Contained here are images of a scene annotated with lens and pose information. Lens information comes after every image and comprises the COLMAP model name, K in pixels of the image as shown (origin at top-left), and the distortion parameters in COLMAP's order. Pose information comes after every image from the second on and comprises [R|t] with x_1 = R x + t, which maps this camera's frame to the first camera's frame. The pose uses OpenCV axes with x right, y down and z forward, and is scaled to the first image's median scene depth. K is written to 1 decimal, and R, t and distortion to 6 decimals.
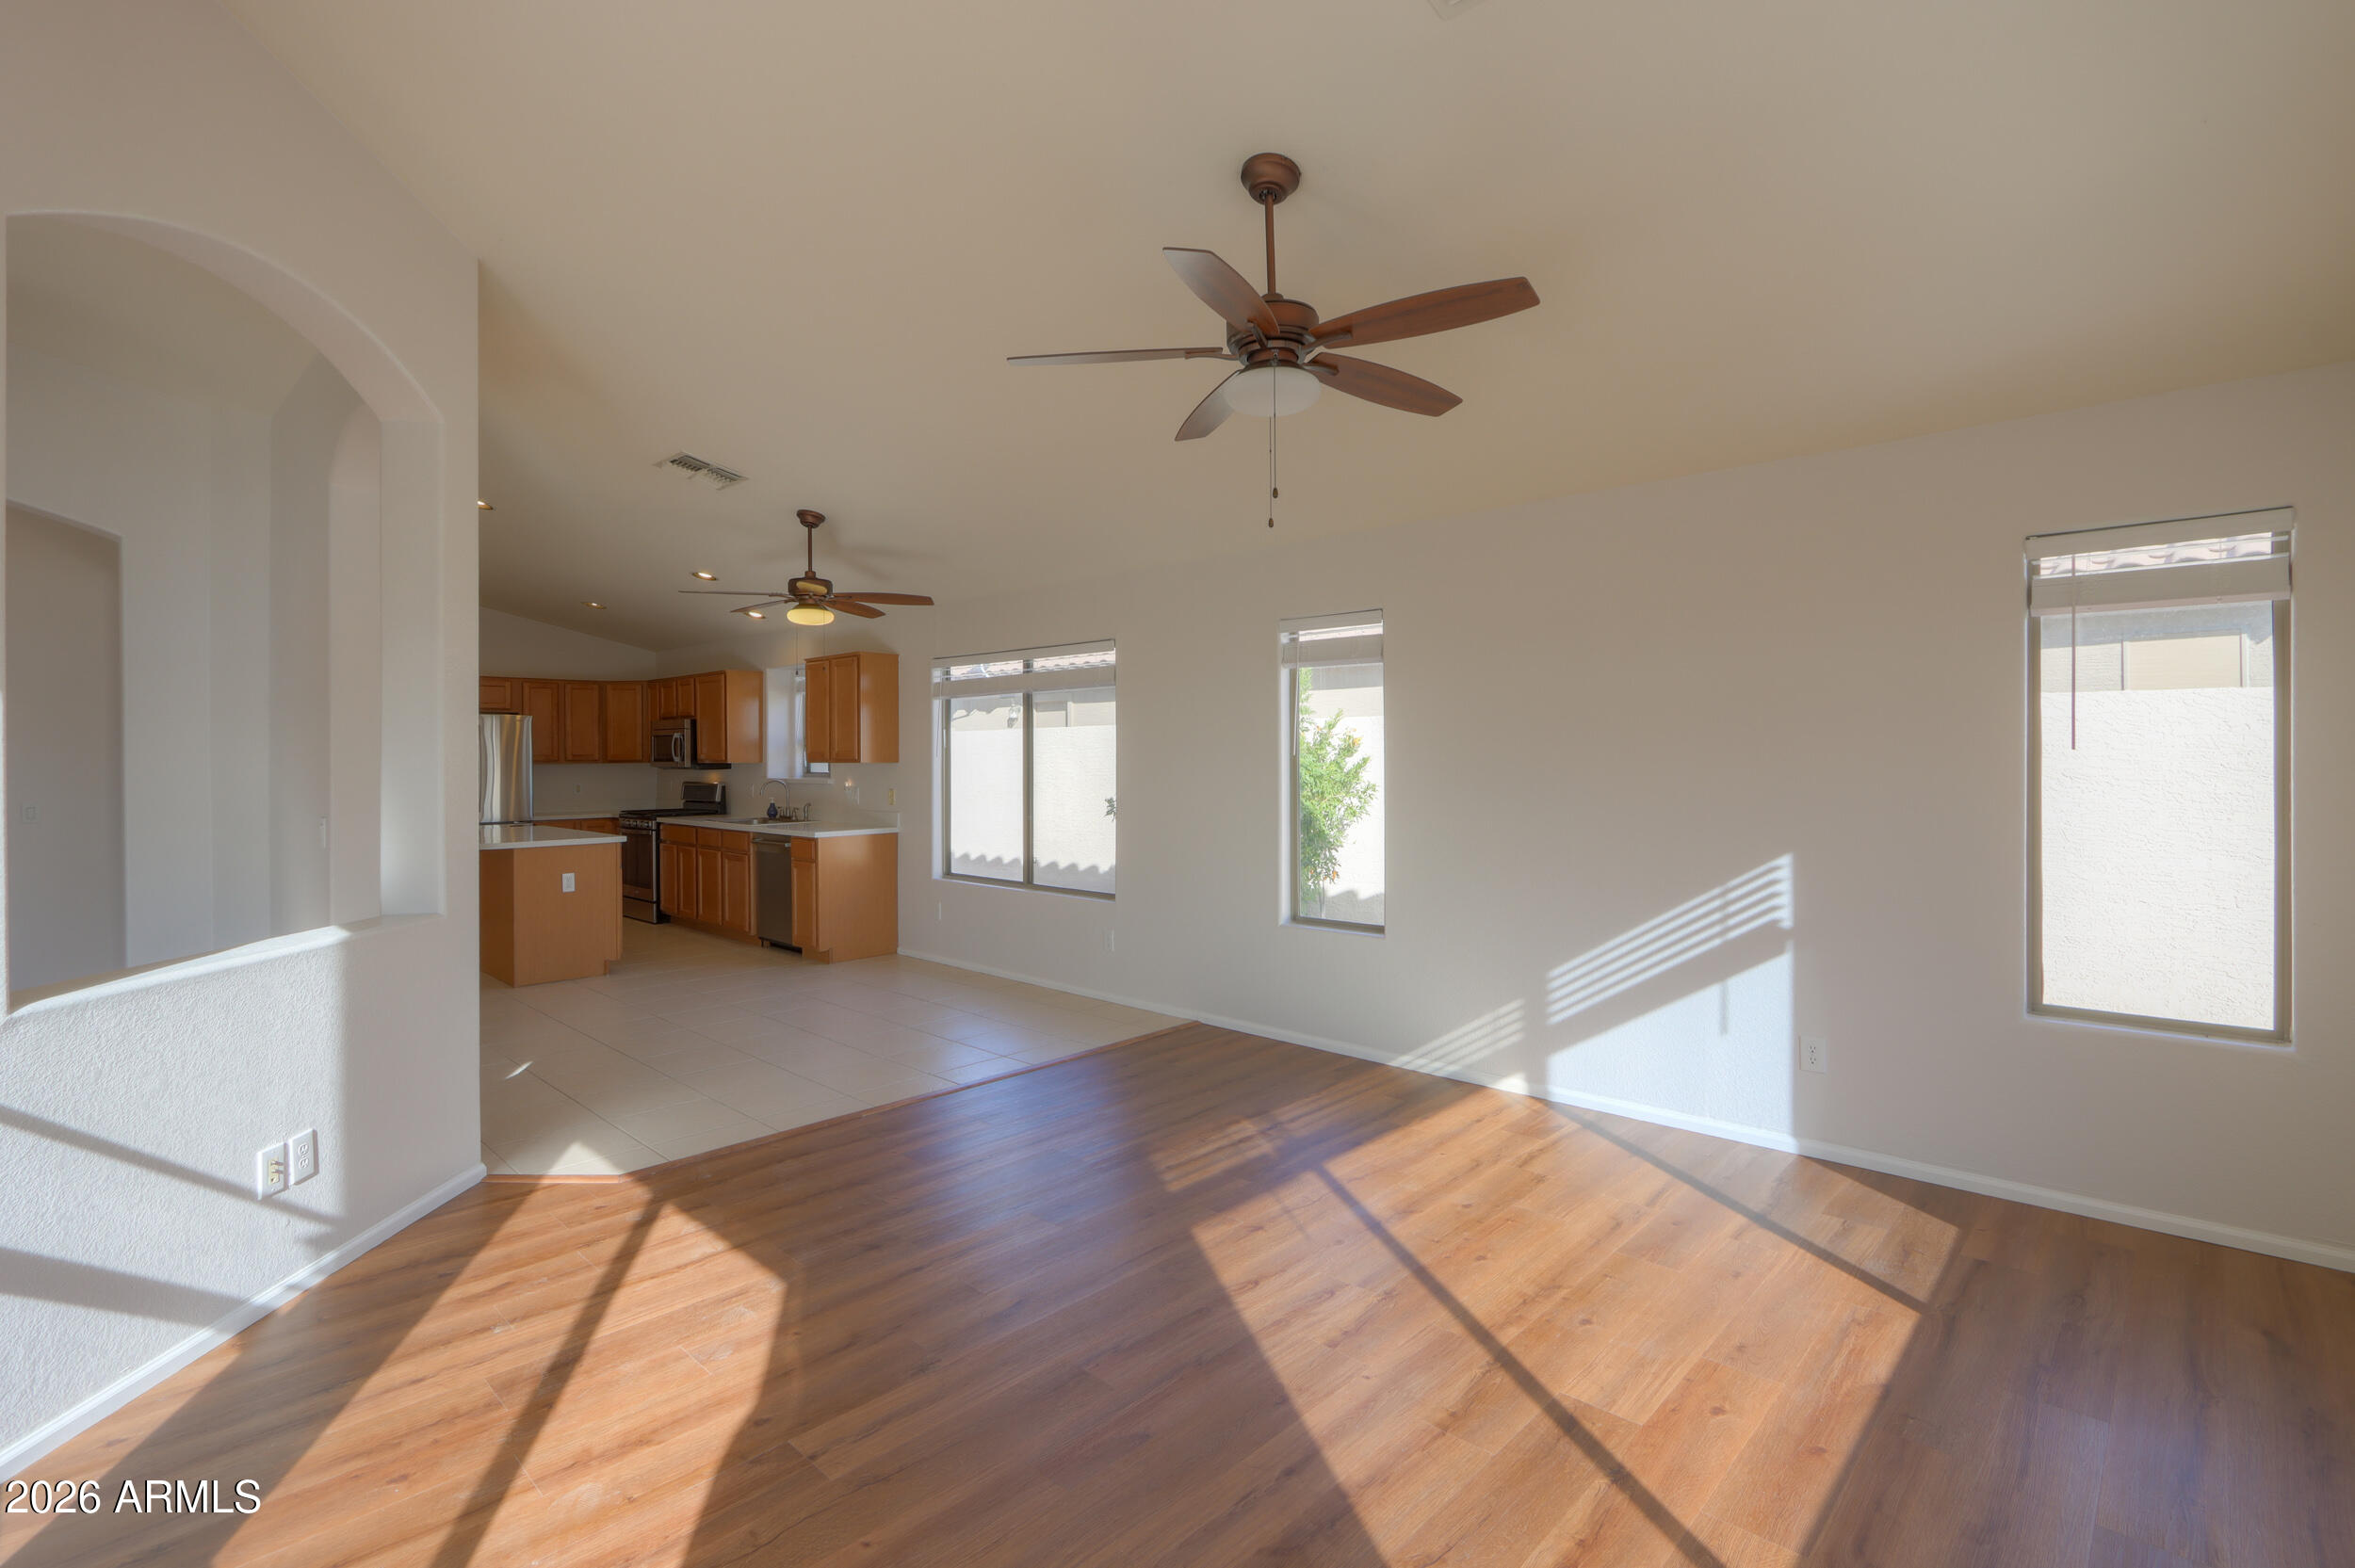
lens RADIAL K [[1092.4, 0, 1148.3], [0, 1092.4, 755.0], [0, 0, 1]] dist [-0.004253, -0.000392]
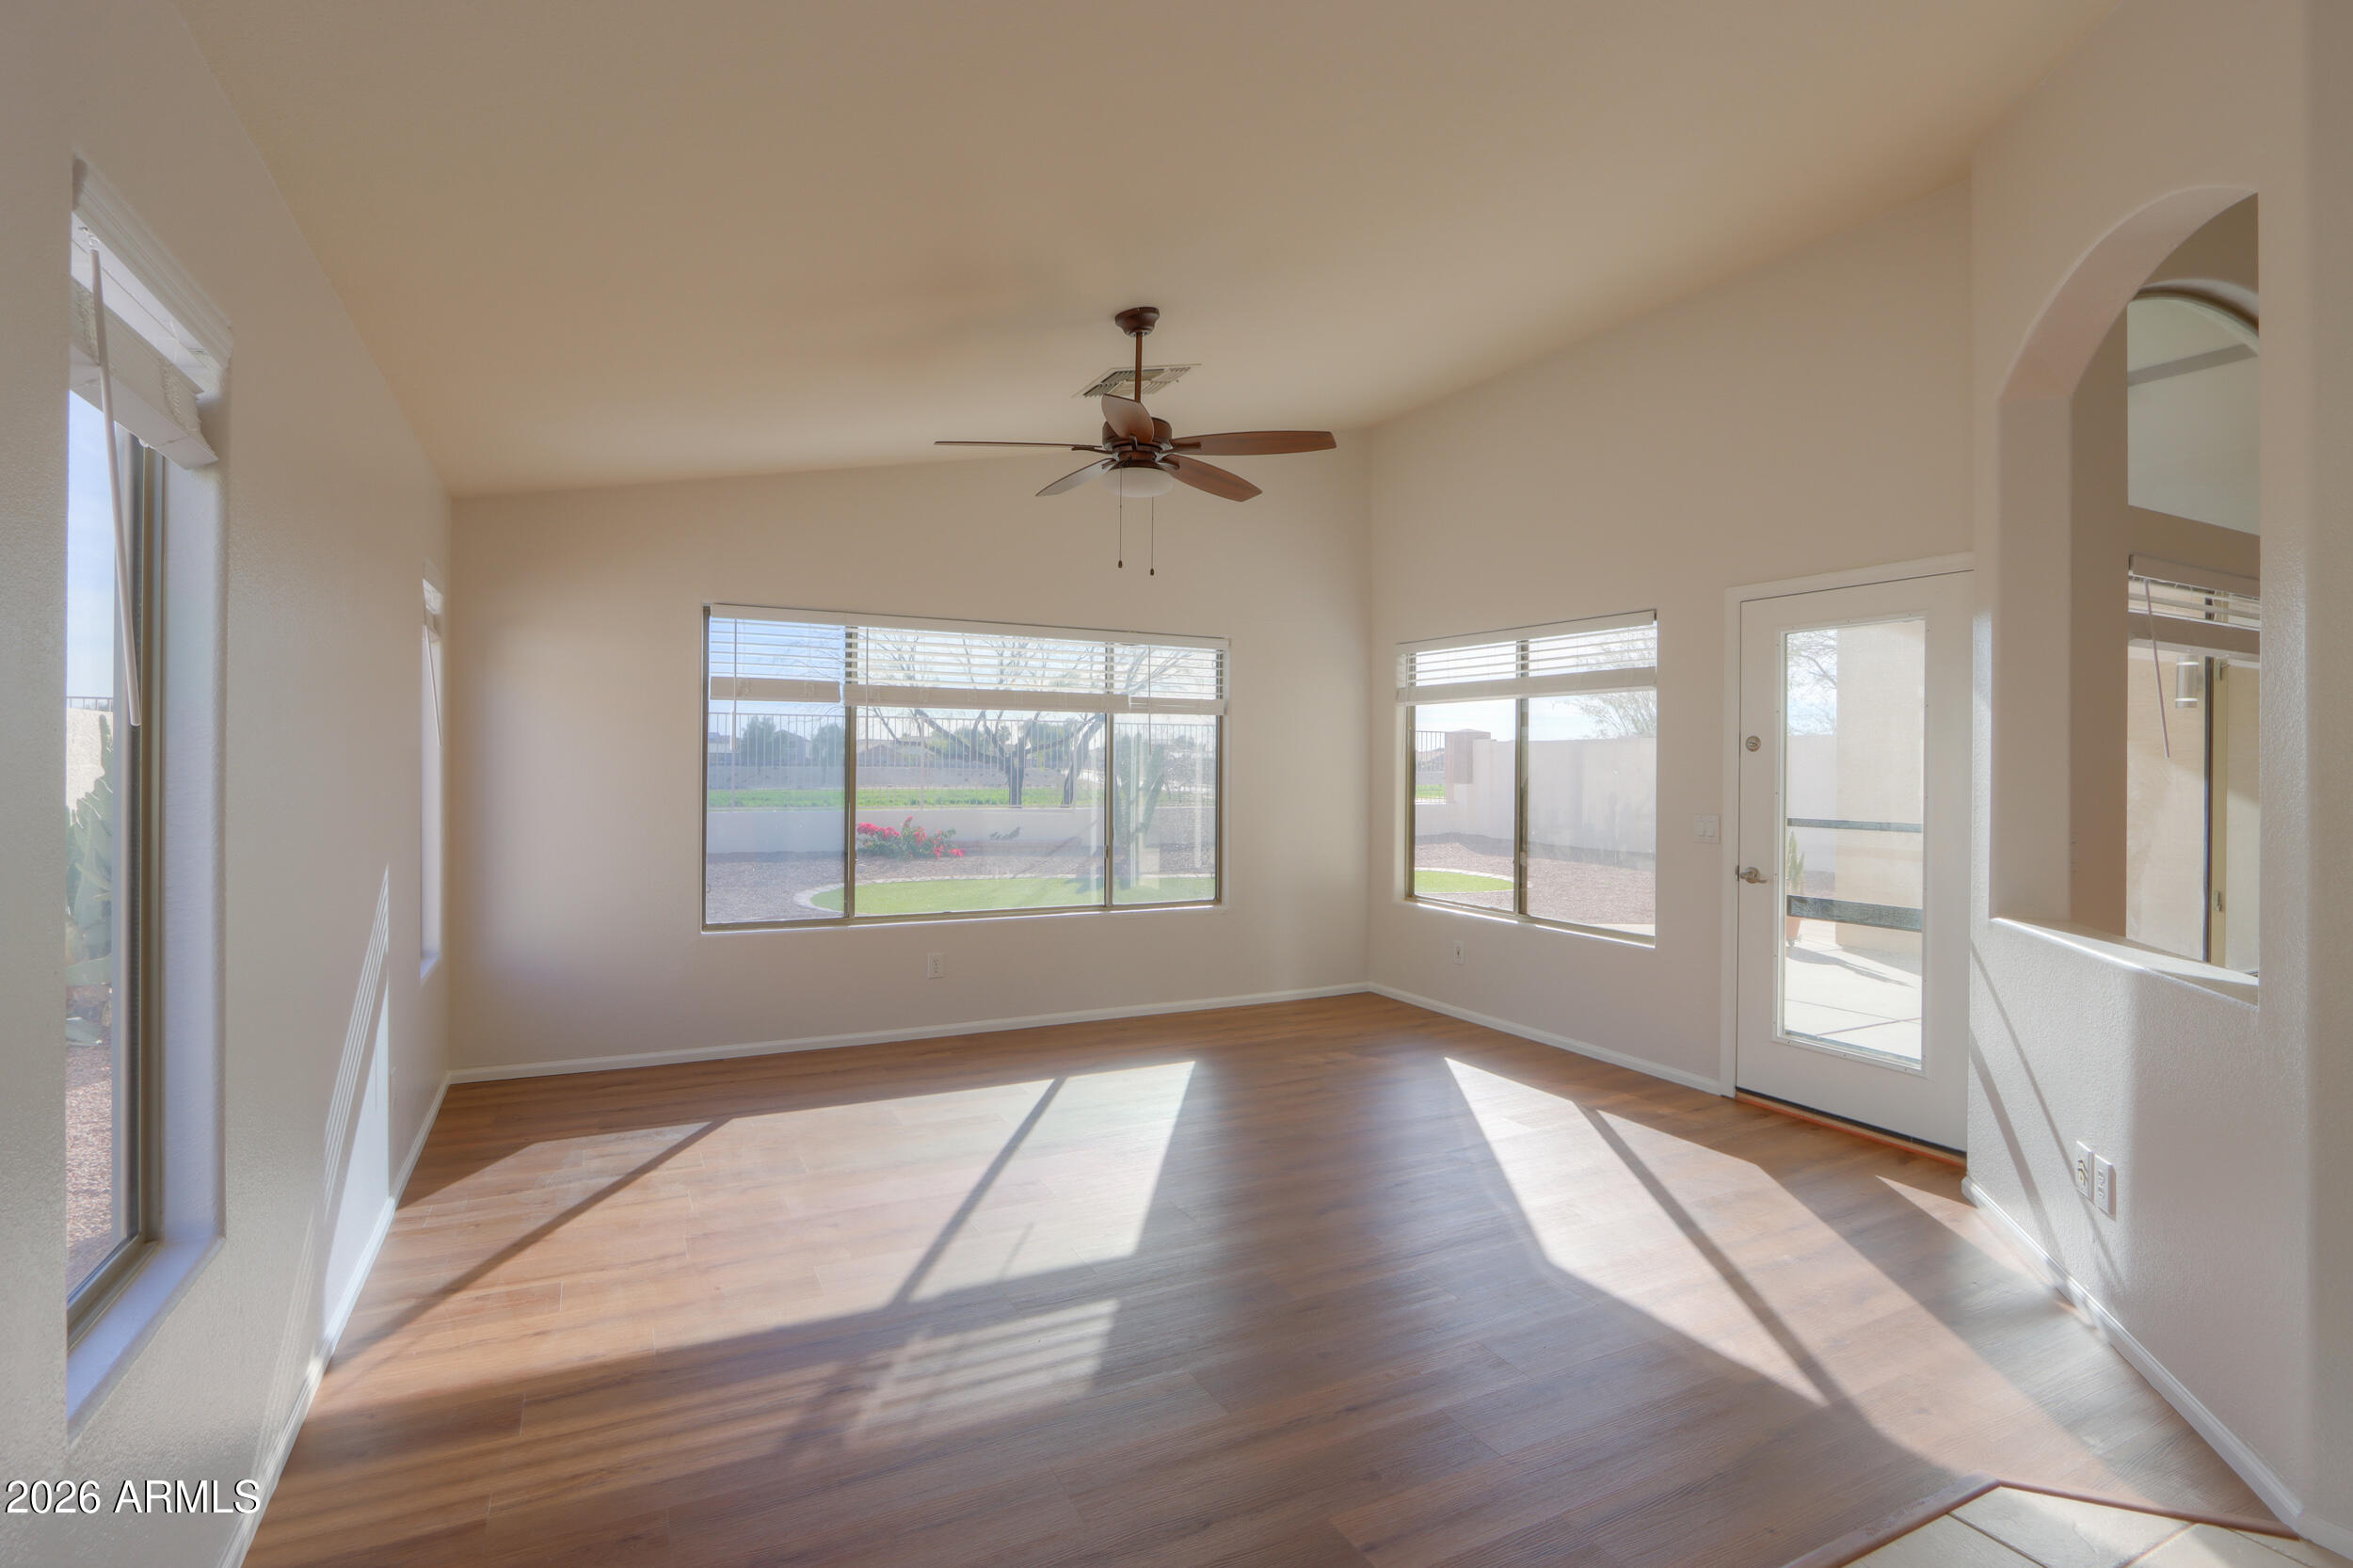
lens RADIAL K [[1126.0, 0, 1172.4], [0, 1126.0, 761.3], [0, 0, 1]] dist [-0.015558, -0.000014]
pose [[-0.948422, -0.001660, 0.317007, -0.217166], [-0.003321, 0.999983, -0.004700, 0.012631], [-0.316994, -0.005511, -0.948412, 1.408602]]
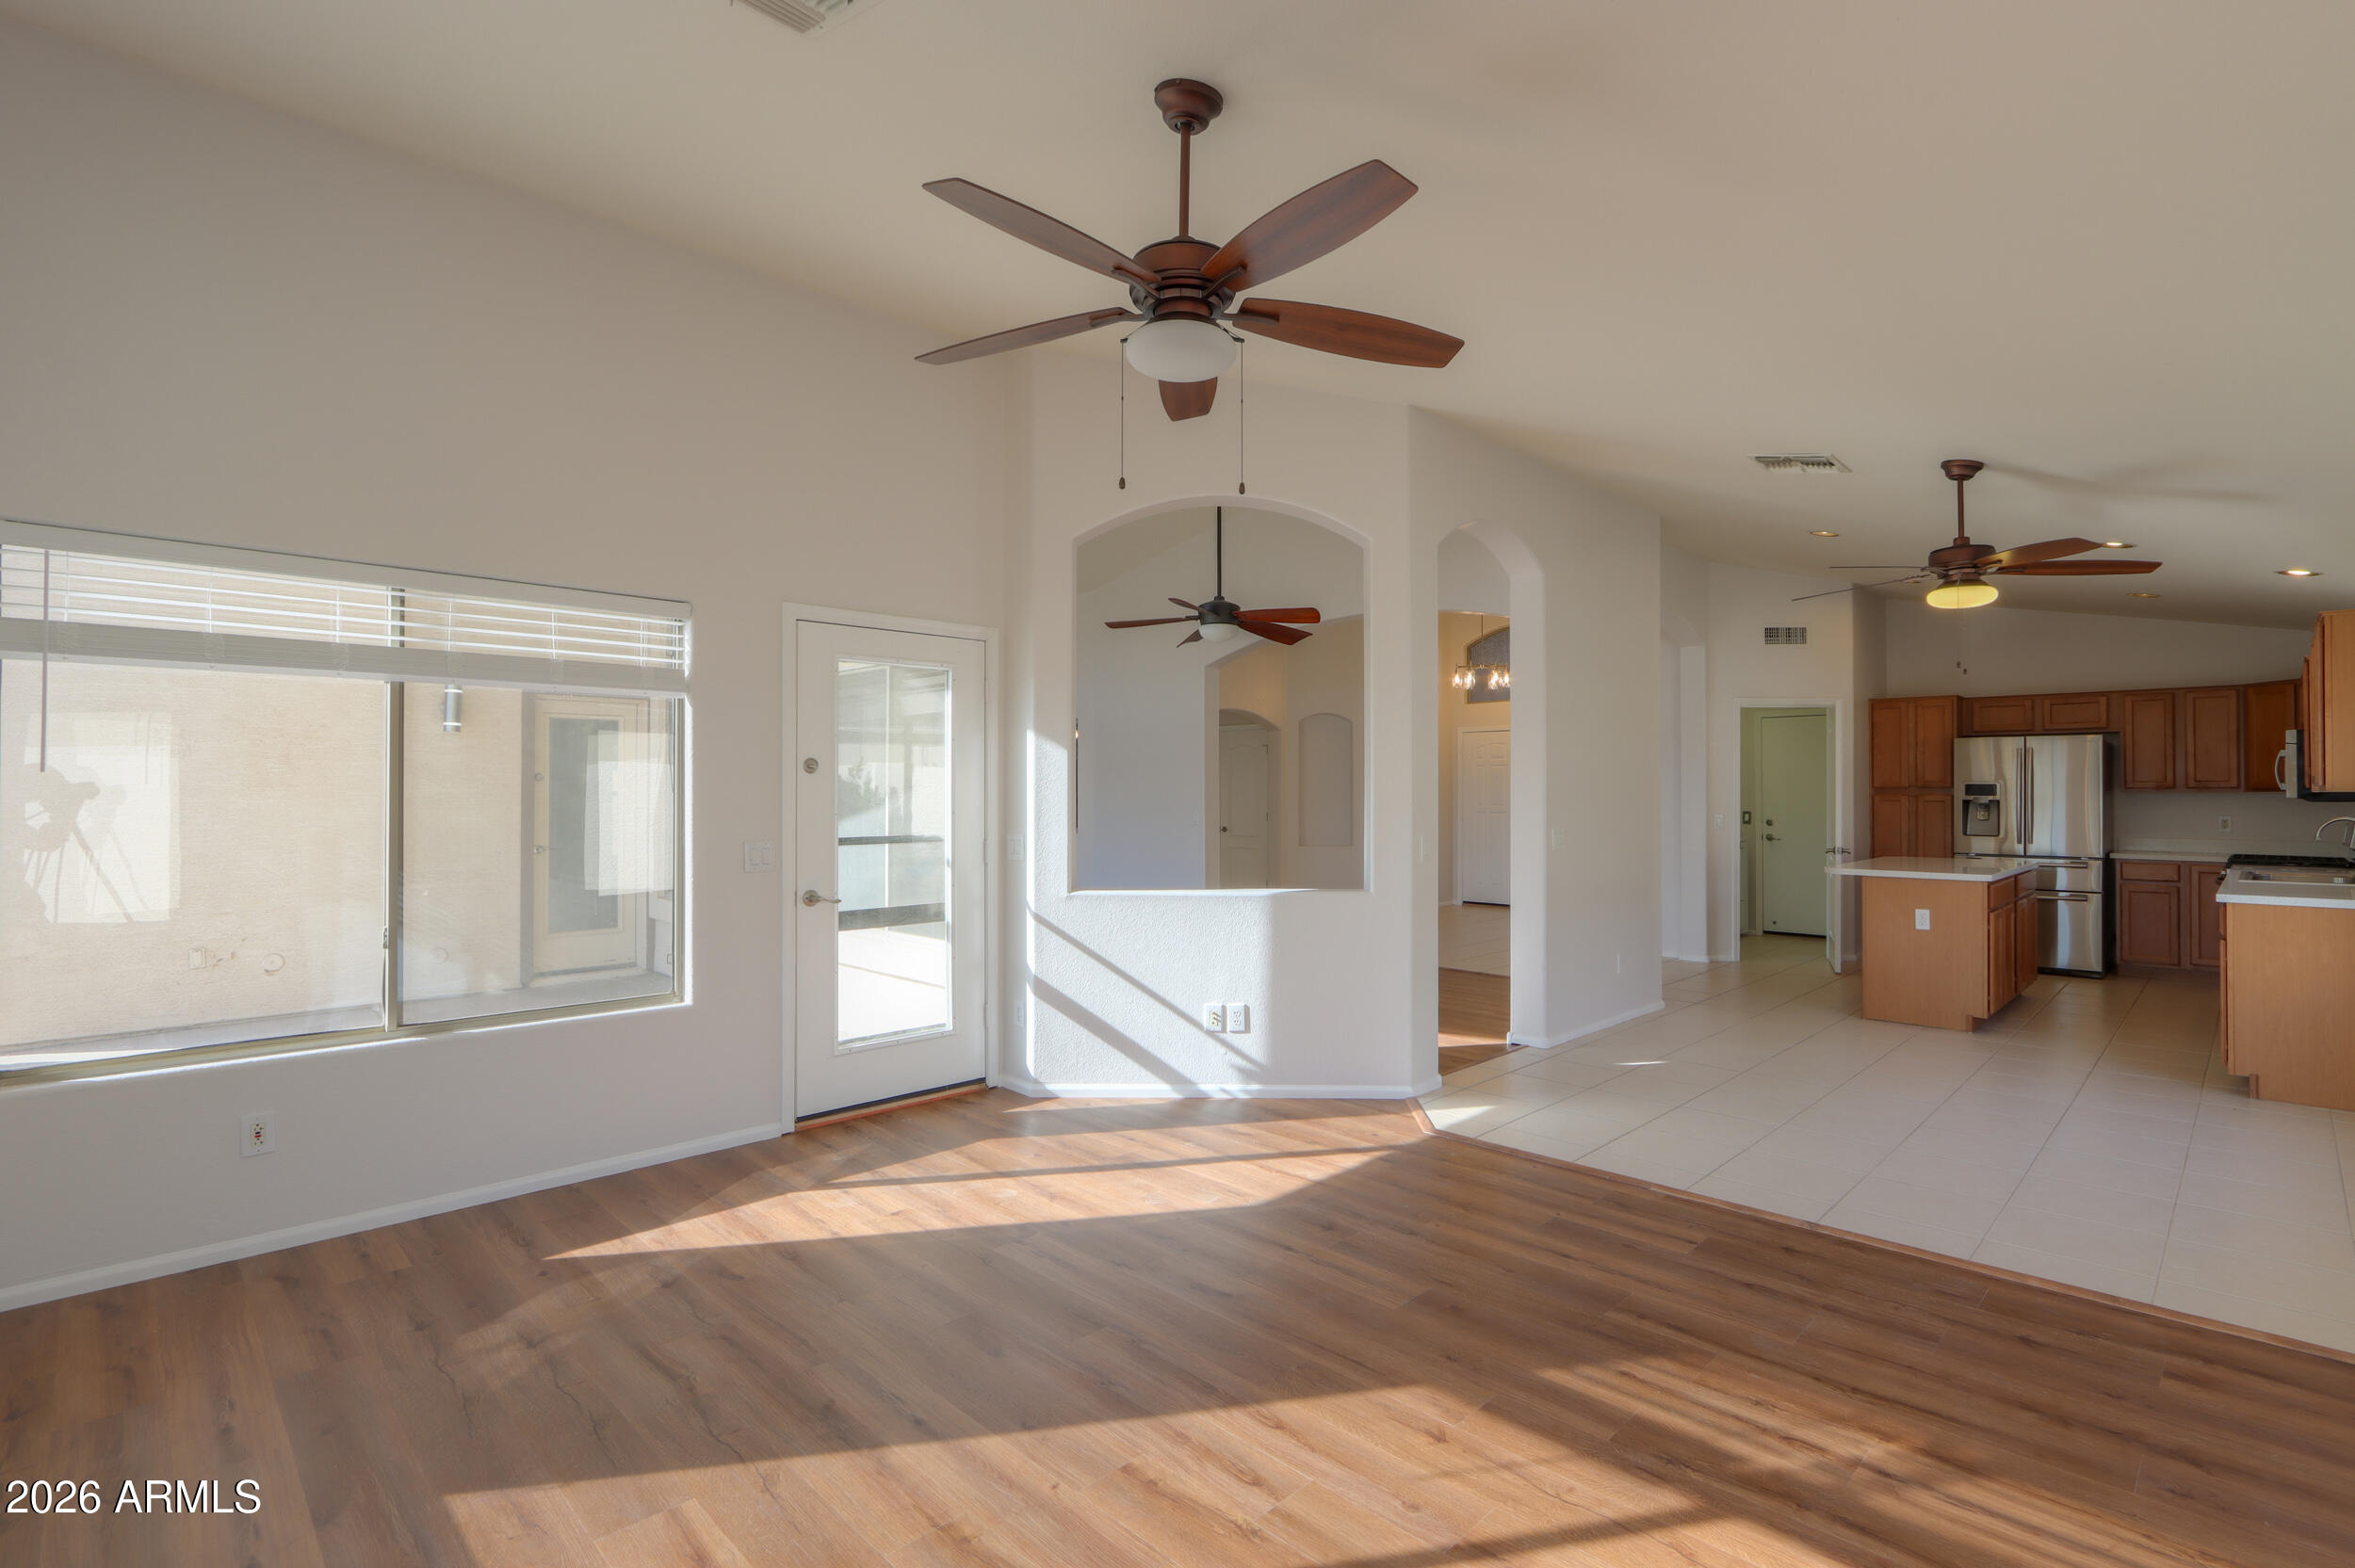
lens RADIAL K [[1093.2, 0, 1207.4], [0, 1093.2, 780.8], [0, 0, 1]] dist [-0.009937, 0.000237]
pose [[0.004272, -0.004262, -0.999982, 0.598380], [-0.000328, 0.999991, -0.004264, 0.007299], [0.999991, 0.000346, 0.004270, 0.624996]]
